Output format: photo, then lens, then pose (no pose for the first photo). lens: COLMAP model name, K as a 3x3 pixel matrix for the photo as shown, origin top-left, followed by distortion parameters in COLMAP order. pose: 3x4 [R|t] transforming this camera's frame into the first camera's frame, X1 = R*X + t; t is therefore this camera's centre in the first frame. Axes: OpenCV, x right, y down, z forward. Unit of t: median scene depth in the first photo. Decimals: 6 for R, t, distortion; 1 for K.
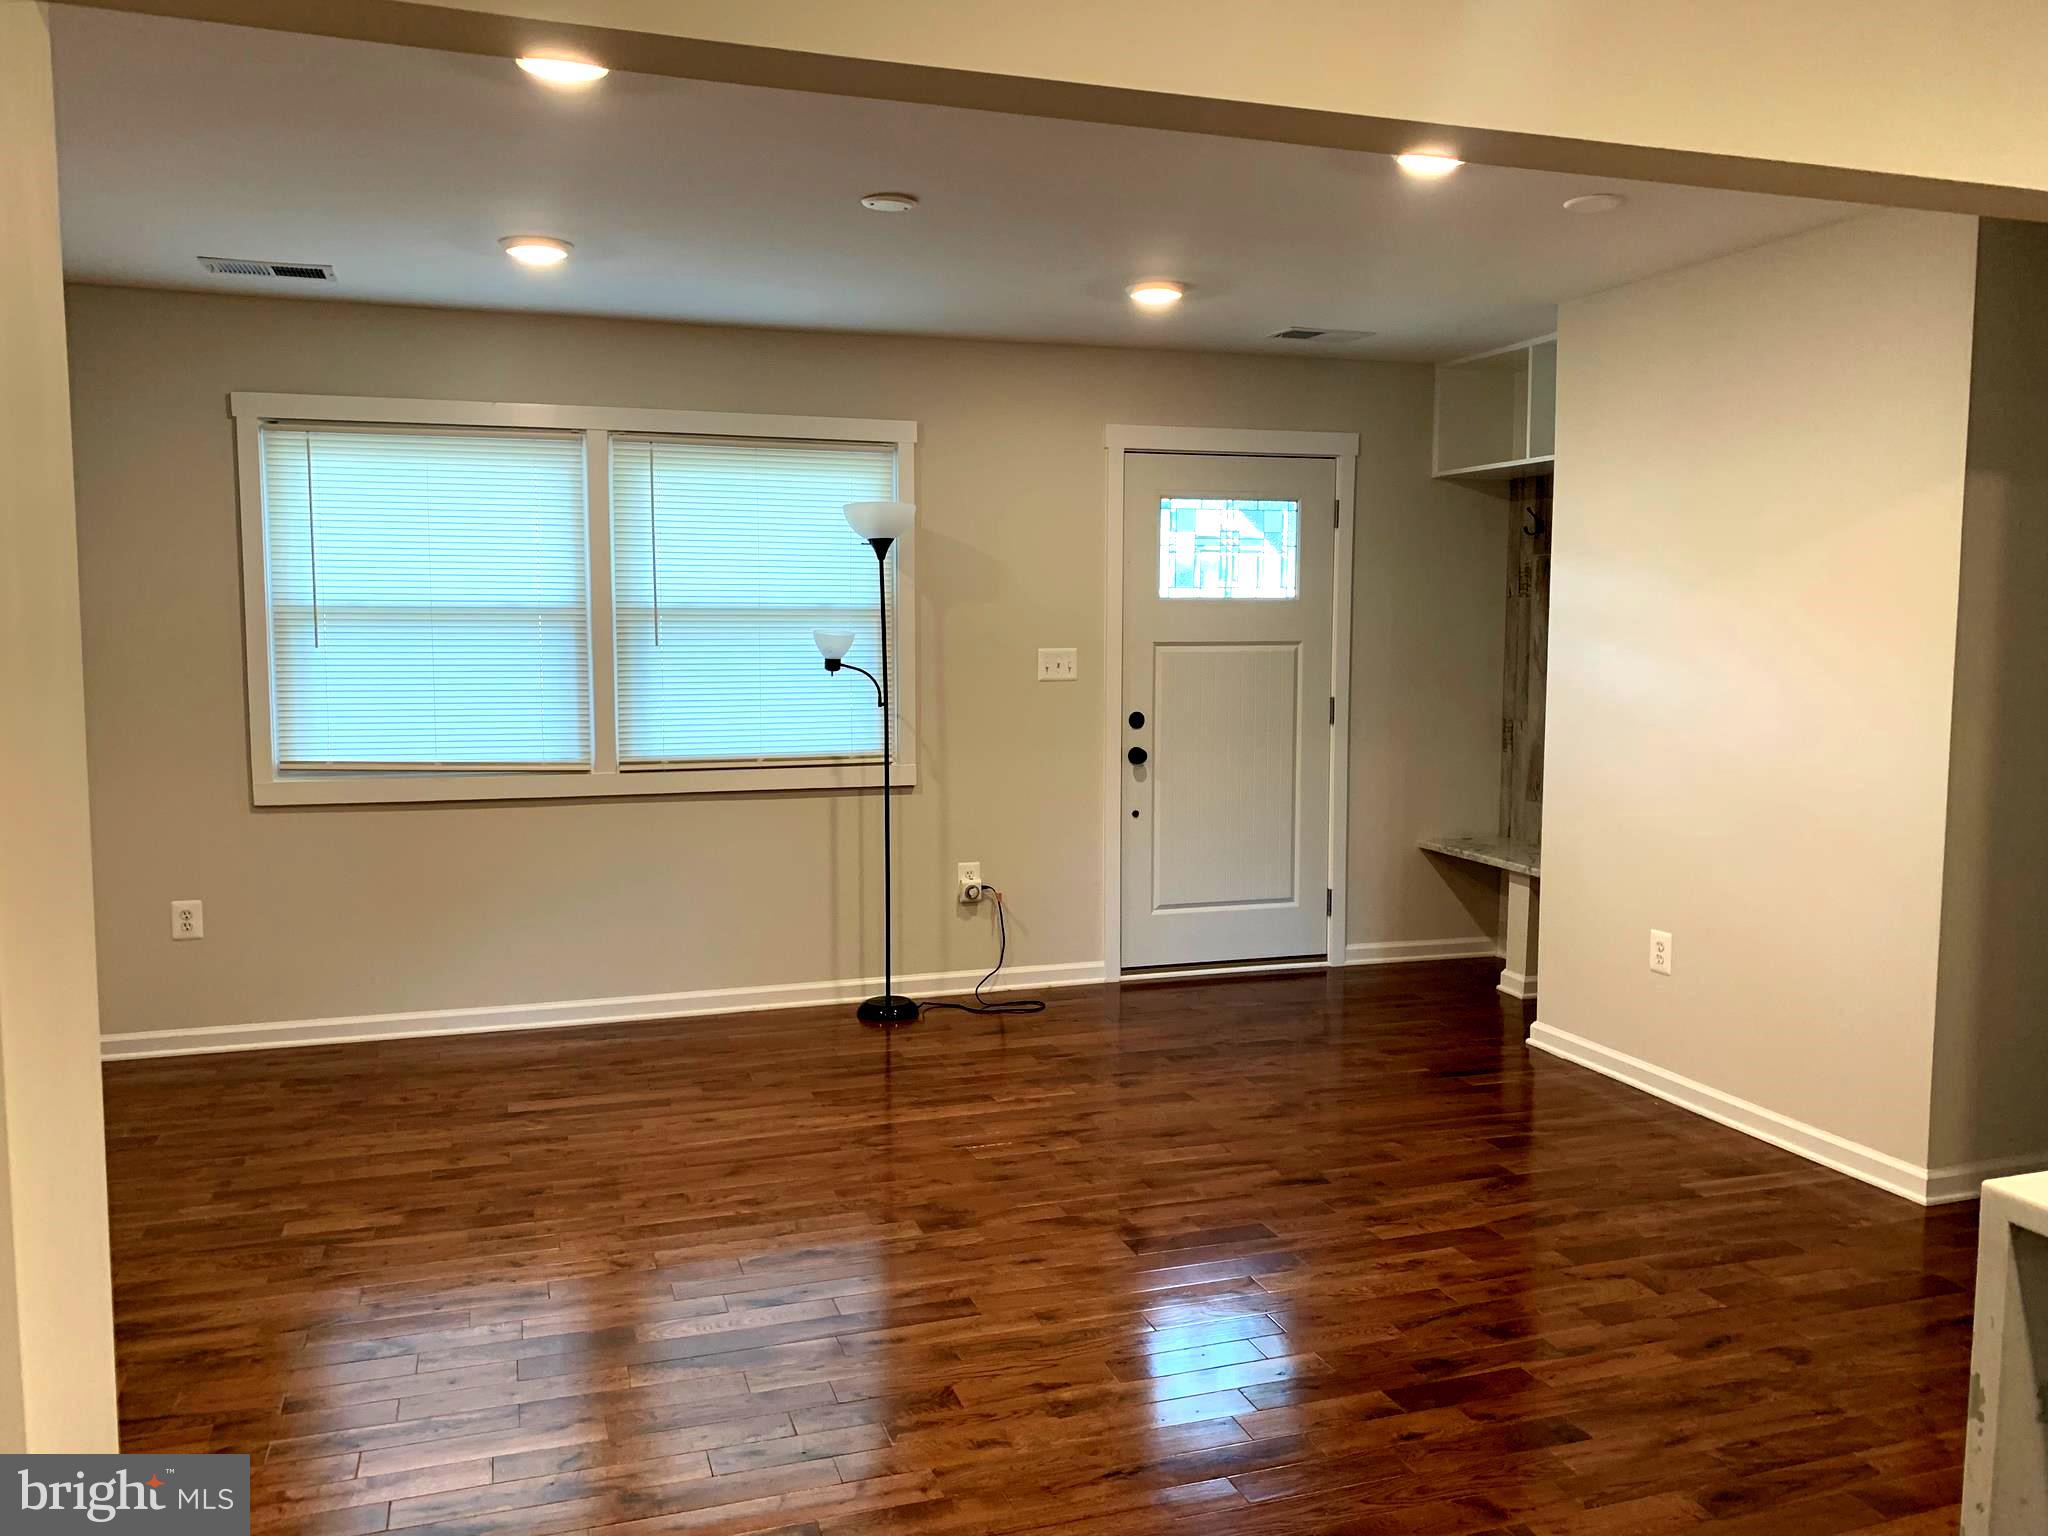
lens RADIAL K [[1572.0, 0, 1024.0], [0, 1572.0, 768.0], [0, 0, 1]] dist [0.069017, -0.073063]
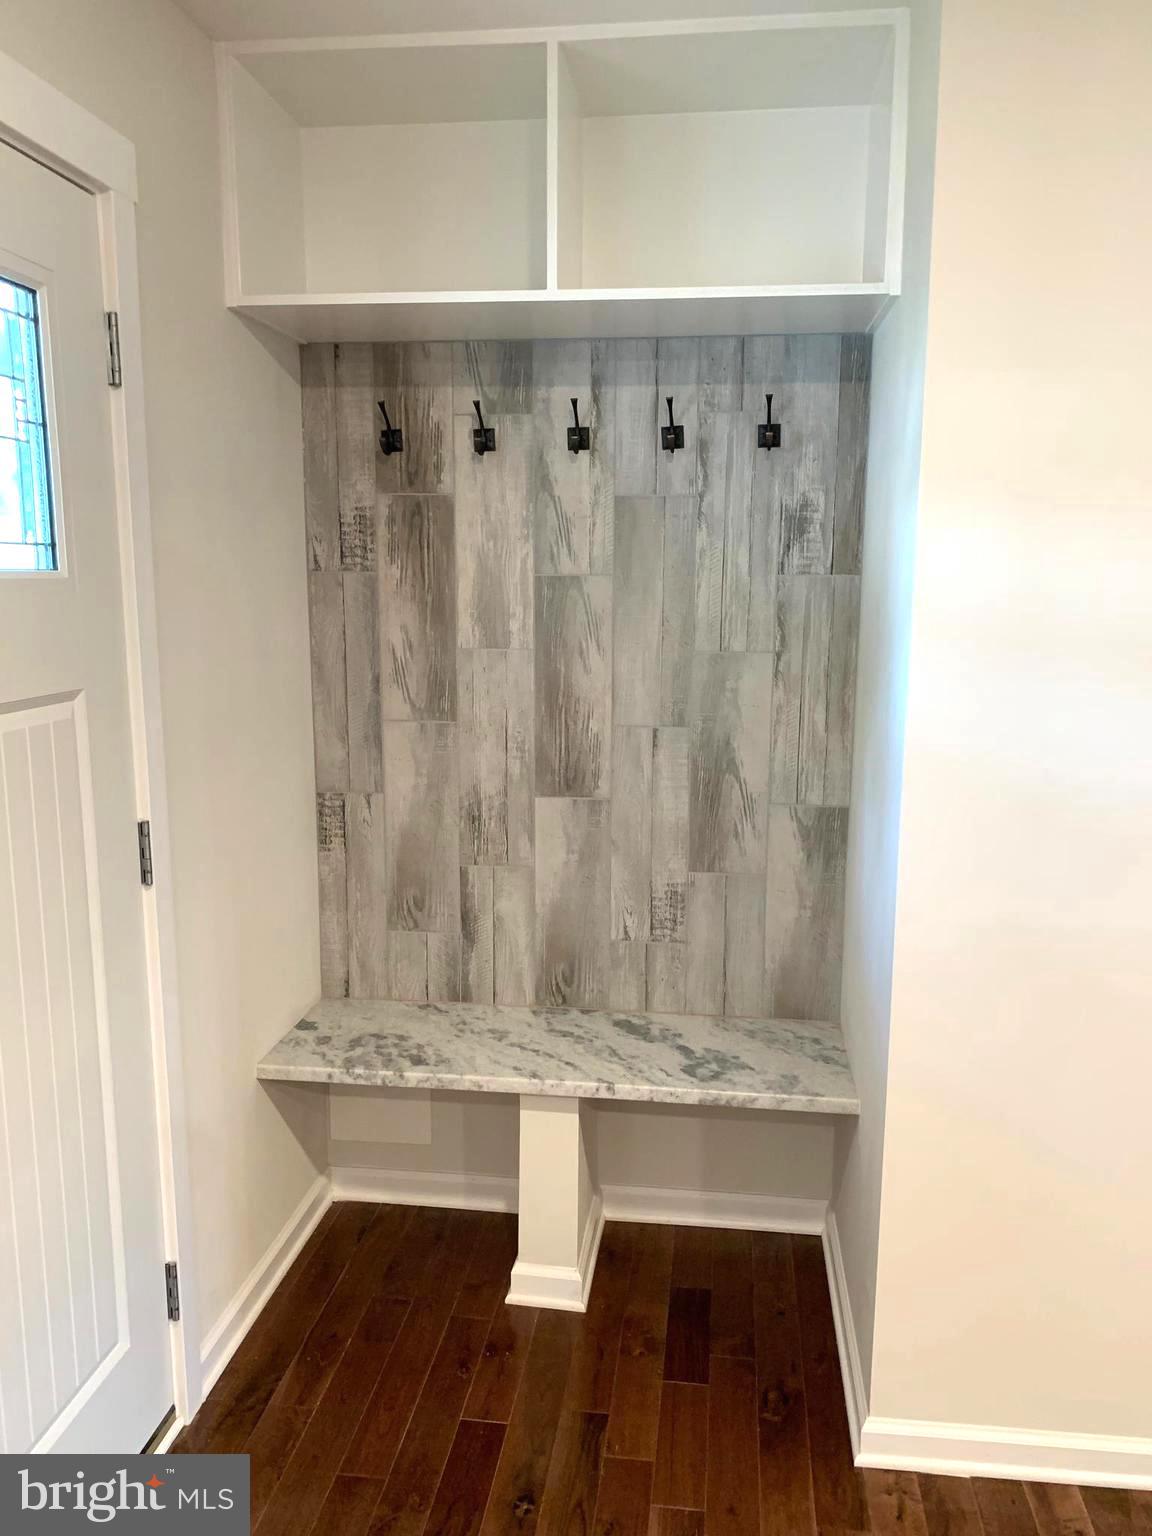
lens RADIAL K [[1179.0, 0, 576.0], [0, 1179.0, 768.0], [0, 0, 1]] dist [0.069017, -0.073063]
pose [[0.429730, -0.144983, 0.891242, -0.025340], [0.086444, 0.989097, 0.119222, -0.083089], [-0.898810, 0.025809, 0.437578, 0.756037]]
